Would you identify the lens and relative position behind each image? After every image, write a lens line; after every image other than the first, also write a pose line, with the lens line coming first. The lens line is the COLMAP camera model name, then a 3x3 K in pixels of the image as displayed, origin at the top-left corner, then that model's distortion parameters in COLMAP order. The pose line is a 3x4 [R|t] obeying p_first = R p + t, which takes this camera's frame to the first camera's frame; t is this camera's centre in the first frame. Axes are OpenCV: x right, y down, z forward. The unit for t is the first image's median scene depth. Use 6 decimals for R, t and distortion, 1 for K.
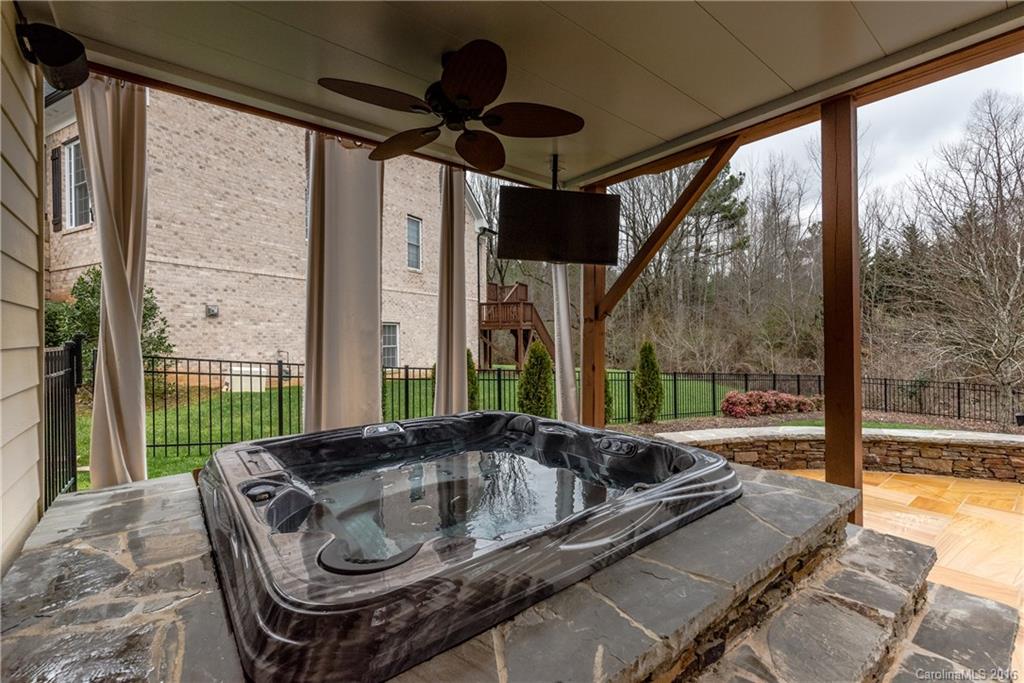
lens RADIAL K [[444.6, 0, 503.2], [0, 444.6, 338.4], [0, 0, 1]] dist [-0.007617, 0.000576]
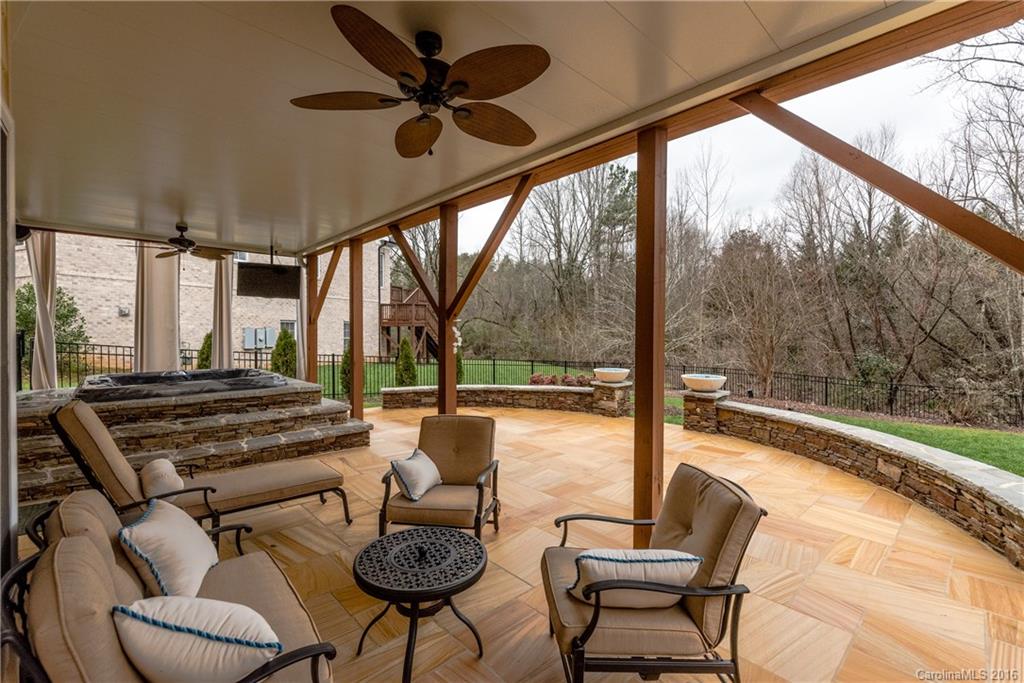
lens RADIAL K [[449.9, 0, 510.5], [0, 449.9, 337.6], [0, 0, 1]] dist [0.004215, -0.000564]
pose [[0.996953, 0.003941, 0.077906, 0.413669], [-0.004460, 0.999969, 0.006482, 0.002252], [-0.077878, -0.006810, 0.996940, -0.464430]]
